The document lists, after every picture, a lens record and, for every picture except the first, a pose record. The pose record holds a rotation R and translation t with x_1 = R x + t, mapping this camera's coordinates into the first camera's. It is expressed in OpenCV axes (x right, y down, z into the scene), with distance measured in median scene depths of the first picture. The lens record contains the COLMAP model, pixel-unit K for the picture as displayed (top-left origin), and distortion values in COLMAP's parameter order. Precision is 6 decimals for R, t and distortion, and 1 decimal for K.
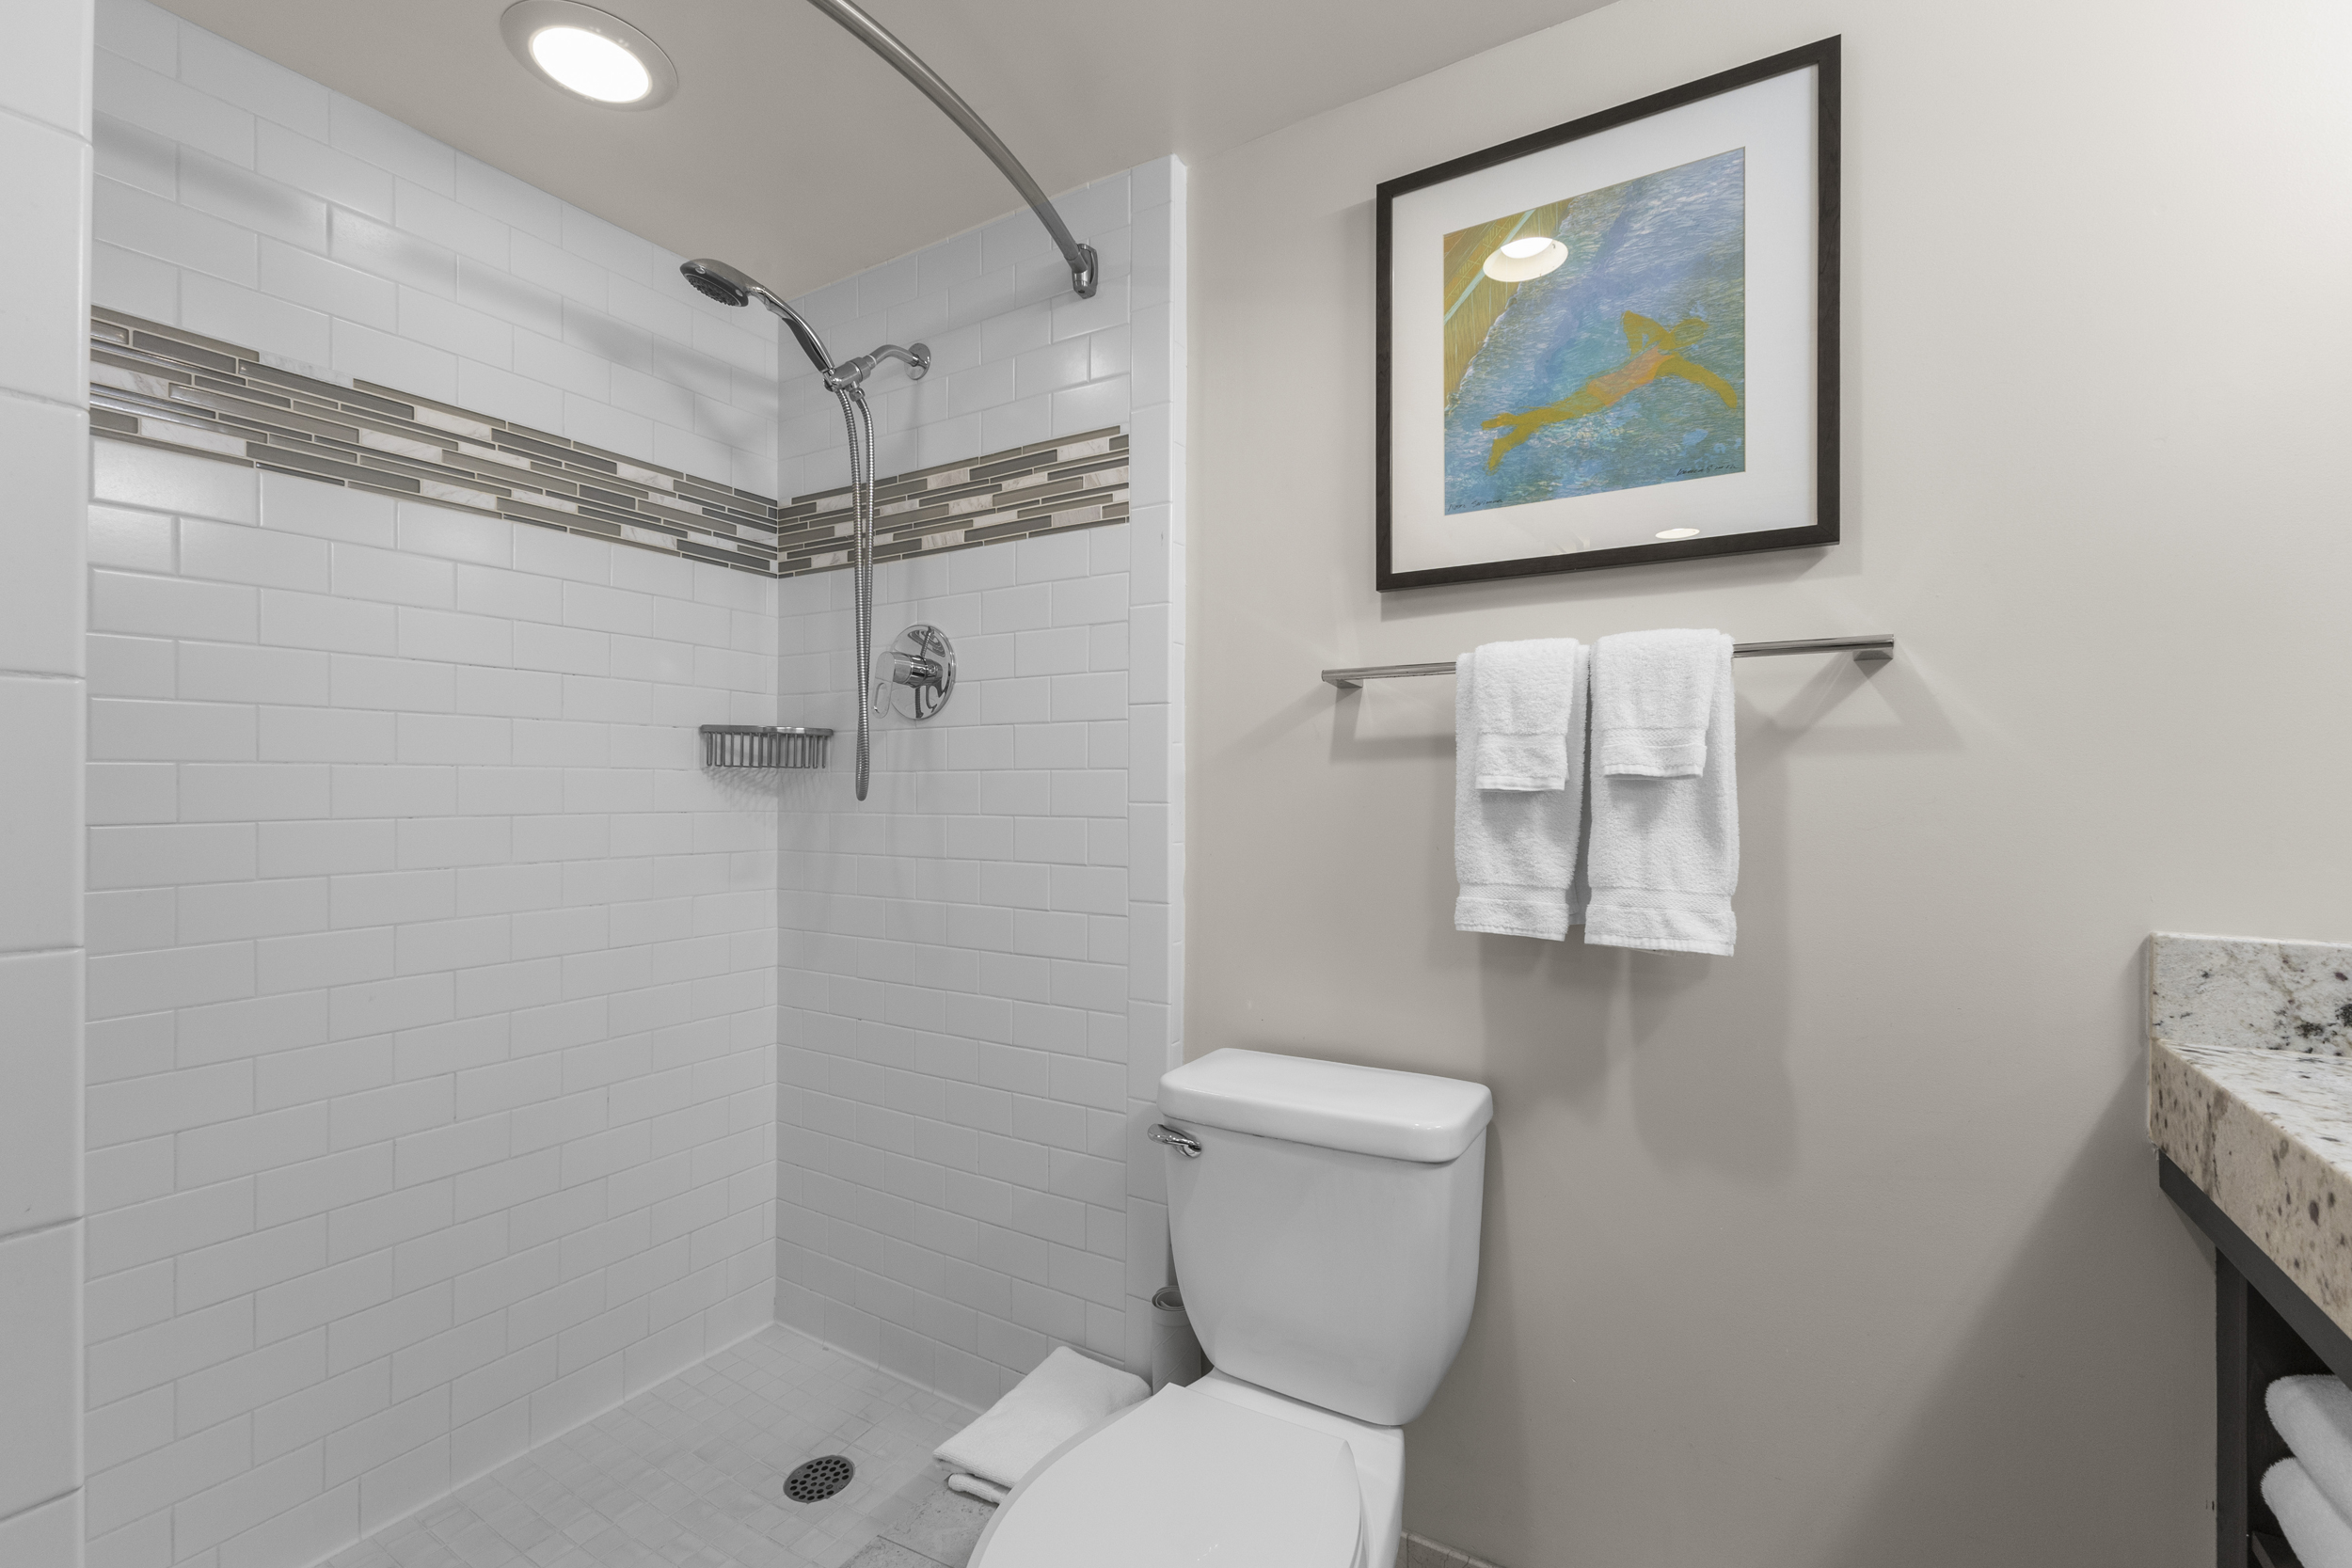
lens RADIAL K [[1022.1, 0, 1172.1], [0, 1022.1, 780.0], [0, 0, 1]] dist [0.014846, -0.002955]
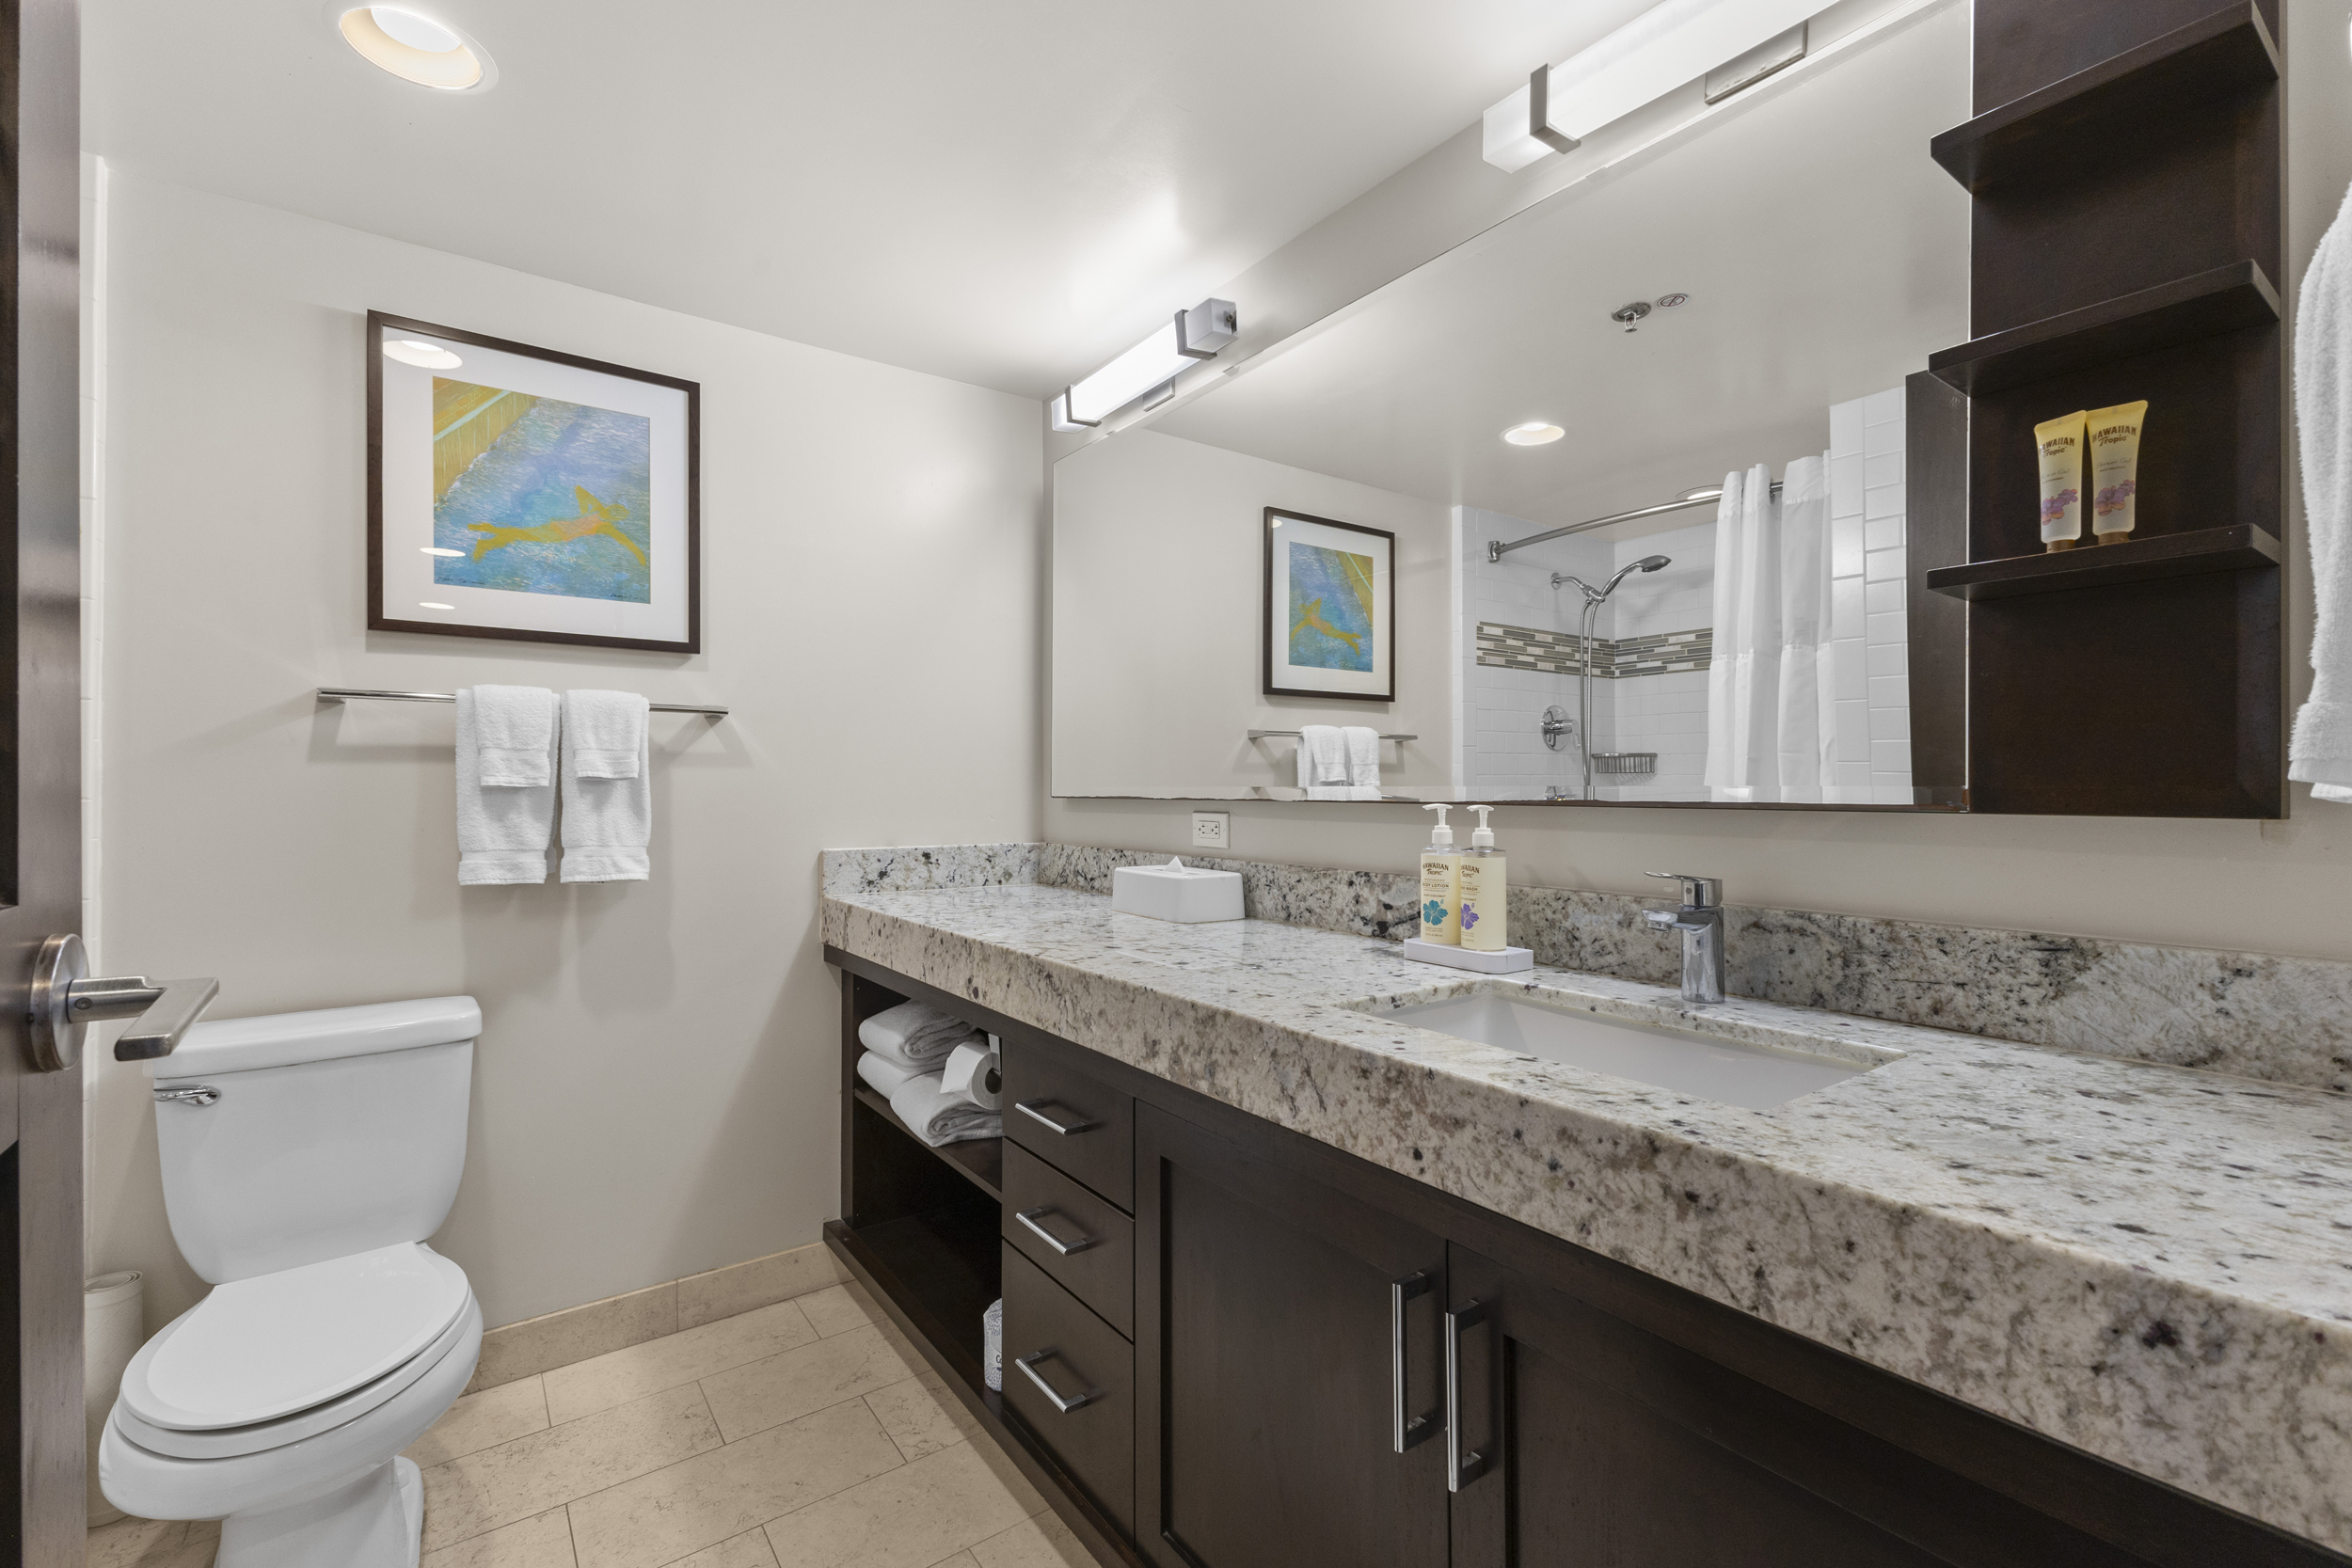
lens RADIAL K [[1022.1, 0, 1174.0], [0, 1022.1, 783.9], [0, 0, 1]] dist [0.014846, -0.002955]
pose [[0.393249, 0.005717, 0.919414, -0.674974], [-0.006754, 0.999972, -0.003329, 0.004858], [-0.919407, -0.004901, 0.393276, -0.490638]]
